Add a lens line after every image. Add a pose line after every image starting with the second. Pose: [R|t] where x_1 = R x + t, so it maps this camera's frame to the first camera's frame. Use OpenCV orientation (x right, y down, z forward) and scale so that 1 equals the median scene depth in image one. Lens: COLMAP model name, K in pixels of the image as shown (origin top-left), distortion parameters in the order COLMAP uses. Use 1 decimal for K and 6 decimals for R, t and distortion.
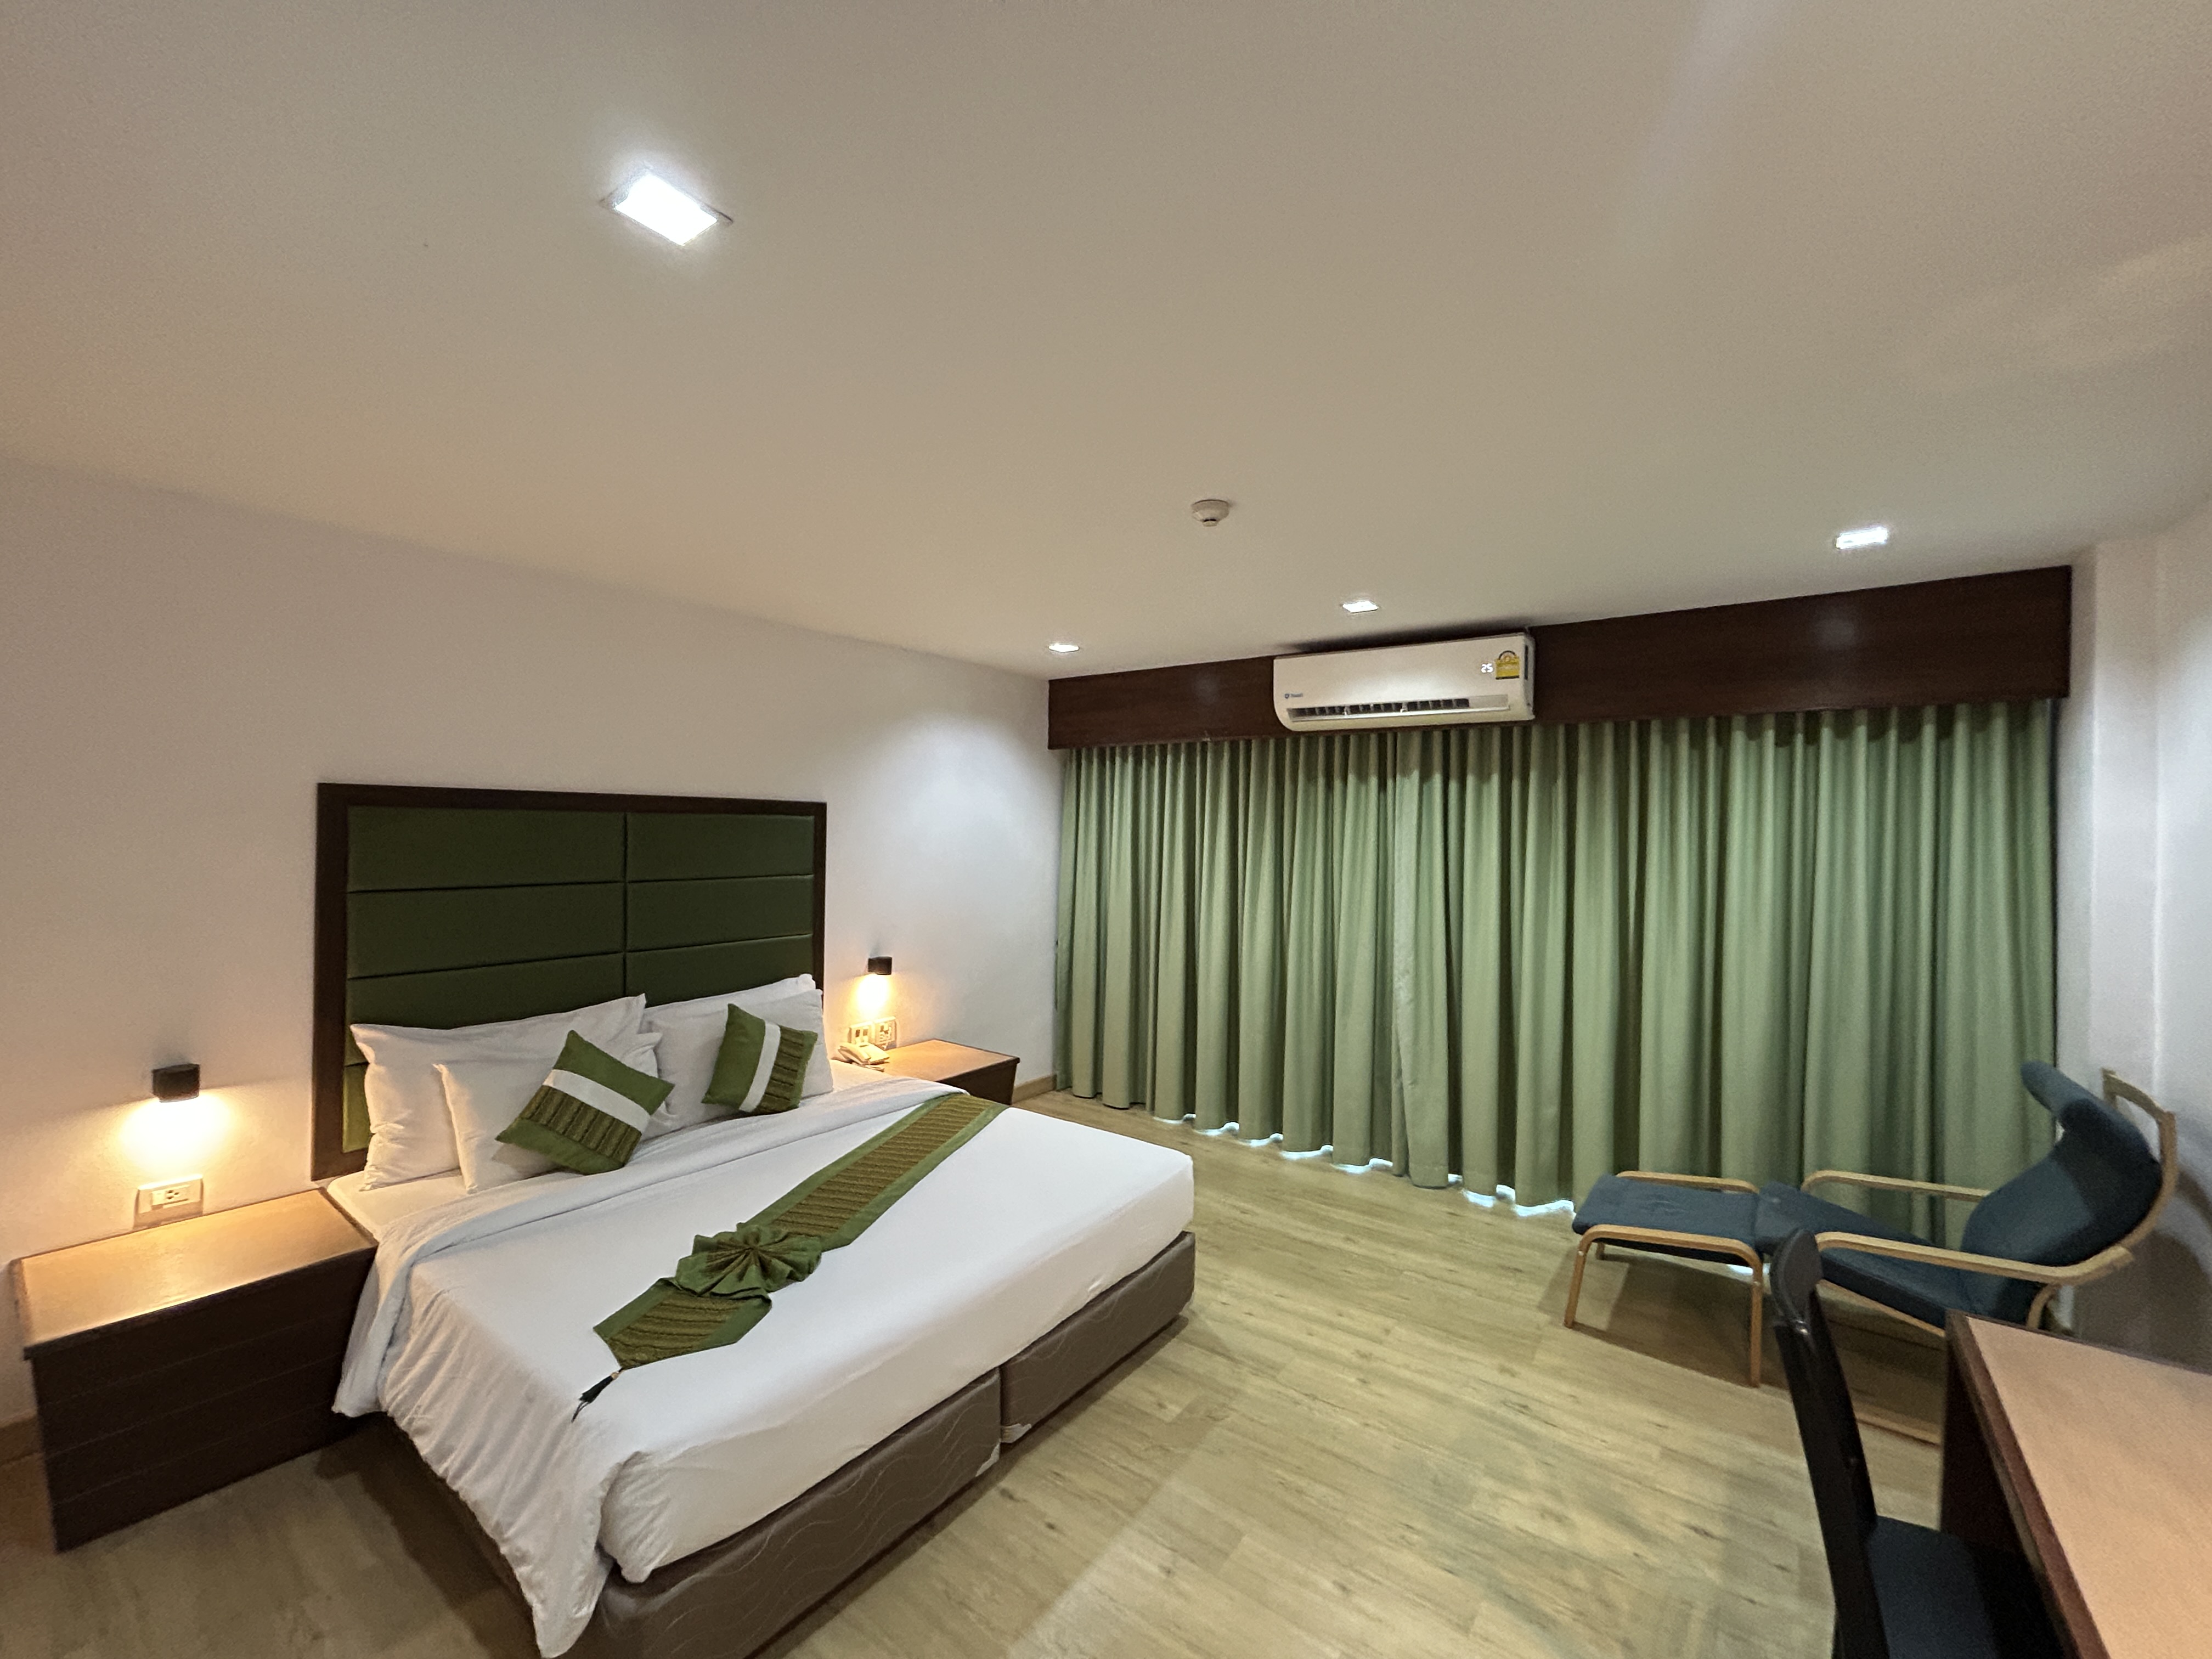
lens RADIAL K [[901.9, 0, 1106.0], [0, 901.9, 829.5], [0, 0, 1]] dist [0.002449, 0.000551]
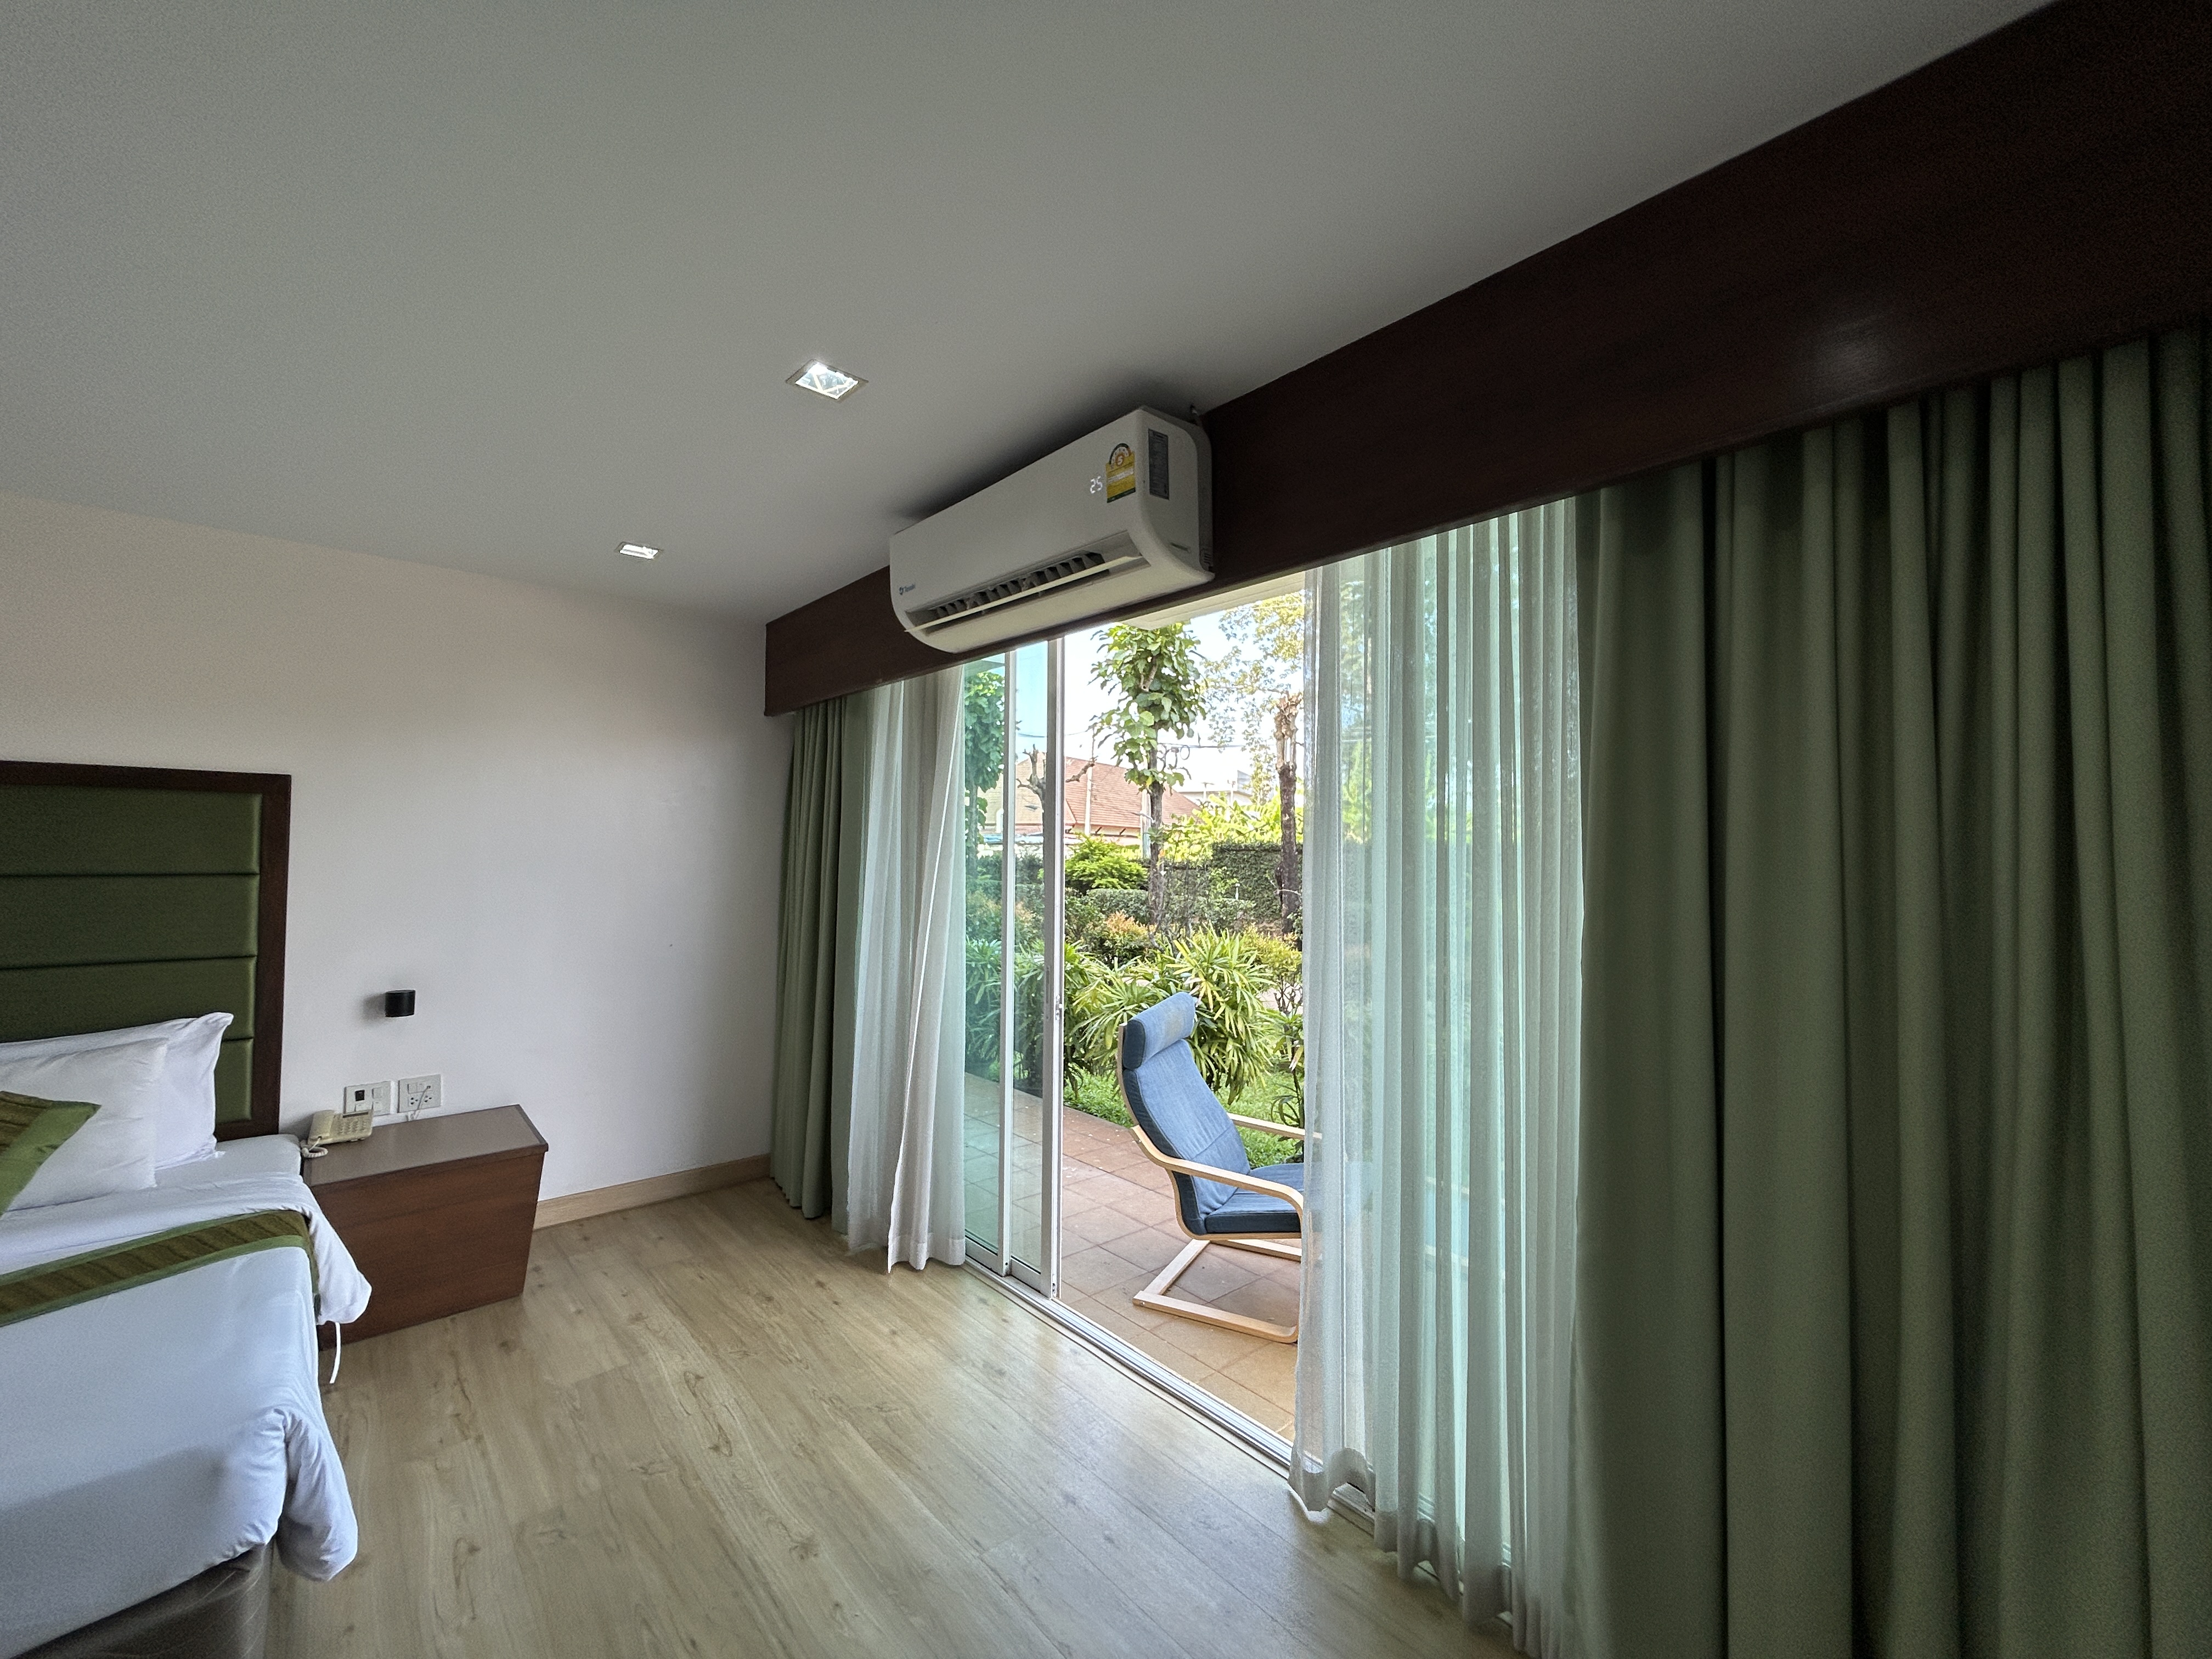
lens RADIAL K [[901.9, 0, 1106.0], [0, 901.9, 829.5], [0, 0, 1]] dist [0.002449, 0.000551]
pose [[0.982960, -0.012212, -0.183412, 0.507708], [0.006811, 0.999525, -0.030049, 0.044923], [0.183692, 0.028287, 0.982577, 0.451451]]
